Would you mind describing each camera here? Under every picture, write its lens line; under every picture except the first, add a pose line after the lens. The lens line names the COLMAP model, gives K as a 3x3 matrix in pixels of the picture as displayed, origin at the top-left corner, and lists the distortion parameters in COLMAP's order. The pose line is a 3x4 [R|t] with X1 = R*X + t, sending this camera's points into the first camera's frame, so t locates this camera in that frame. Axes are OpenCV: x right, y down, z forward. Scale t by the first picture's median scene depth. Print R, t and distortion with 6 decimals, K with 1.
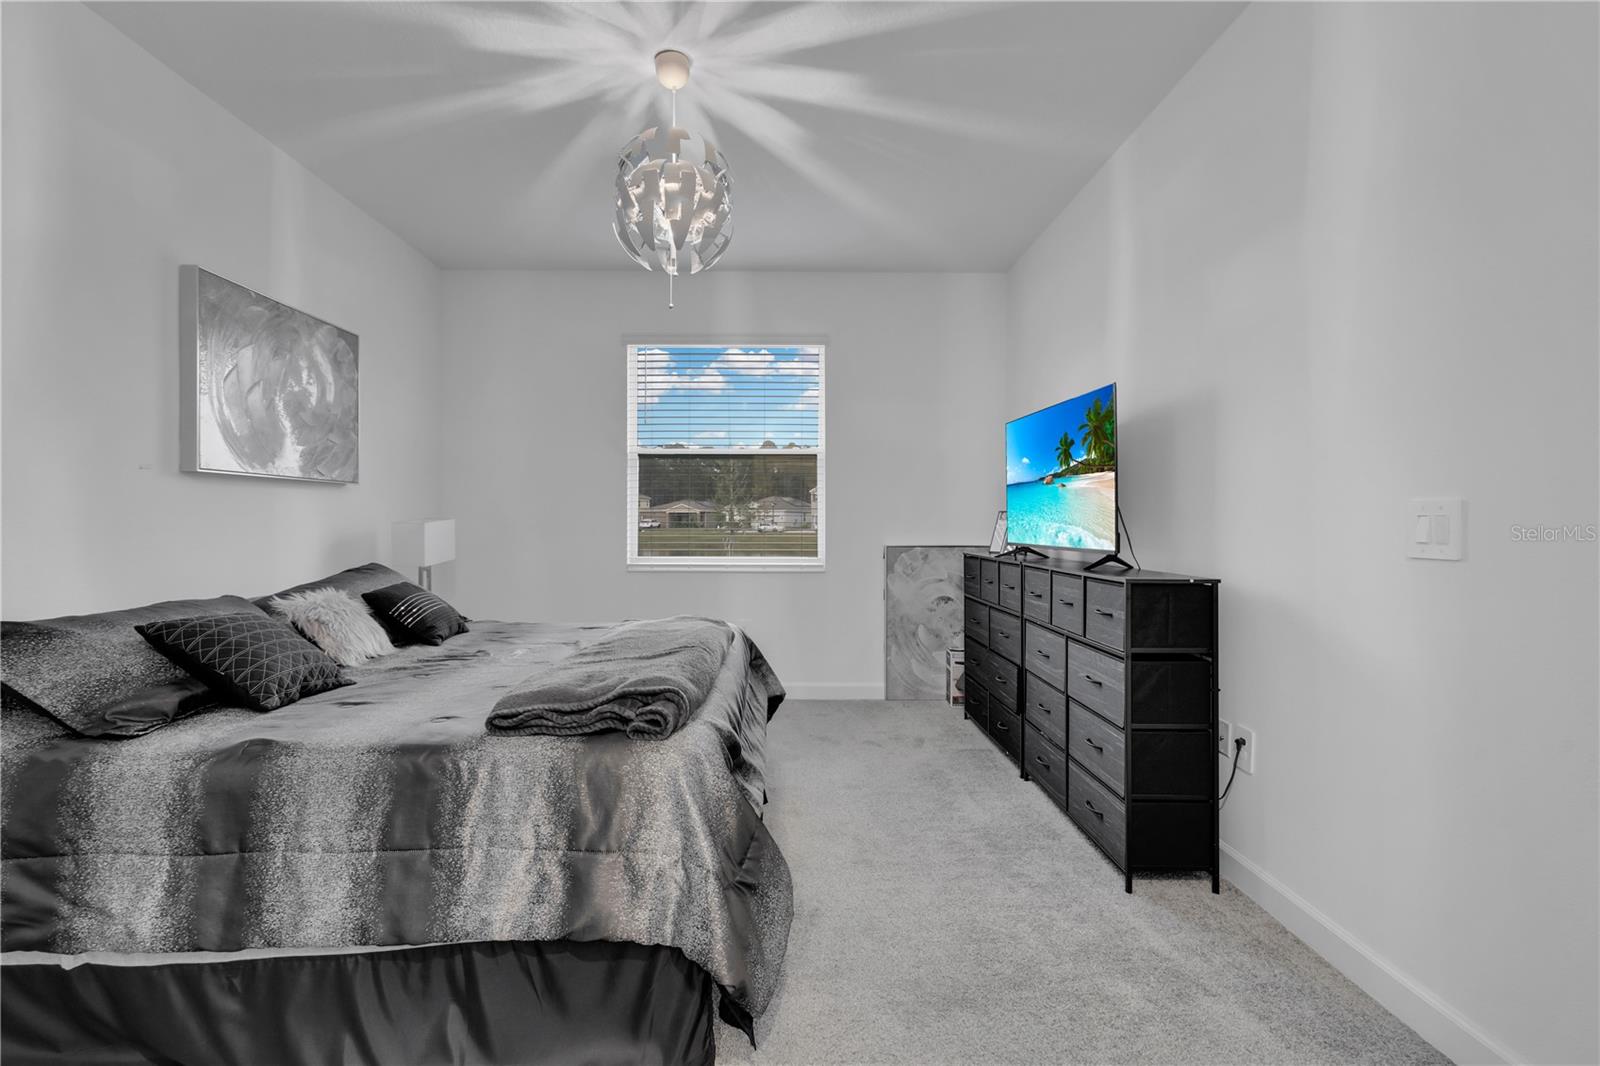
lens RADIAL K [[712.9, 0, 792.5], [0, 712.9, 526.6], [0, 0, 1]] dist [0.003129, 0.000742]
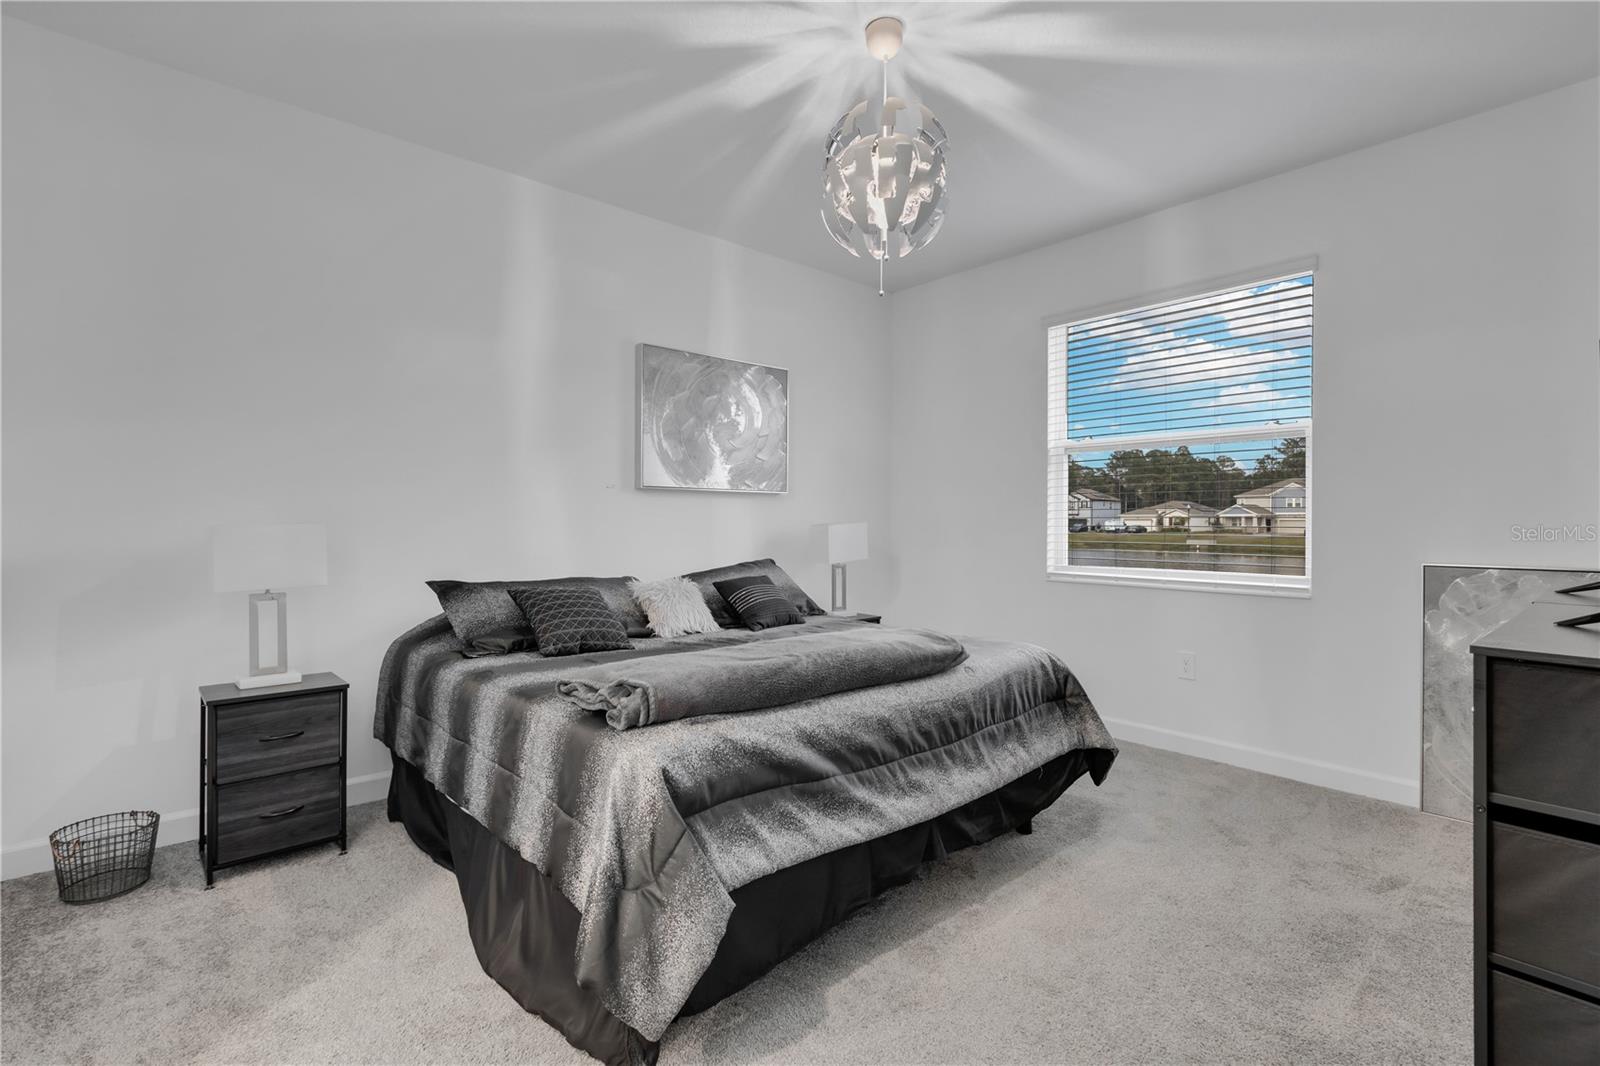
lens RADIAL K [[738.8, 0, 807.9], [0, 738.8, 524.4], [0, 0, 1]] dist [0.000475, -0.000959]
pose [[0.653010, 0.000524, -0.757349, 0.402363], [-0.008936, 0.999935, -0.007013, 0.001307], [0.757297, 0.011347, 0.652972, 0.244739]]
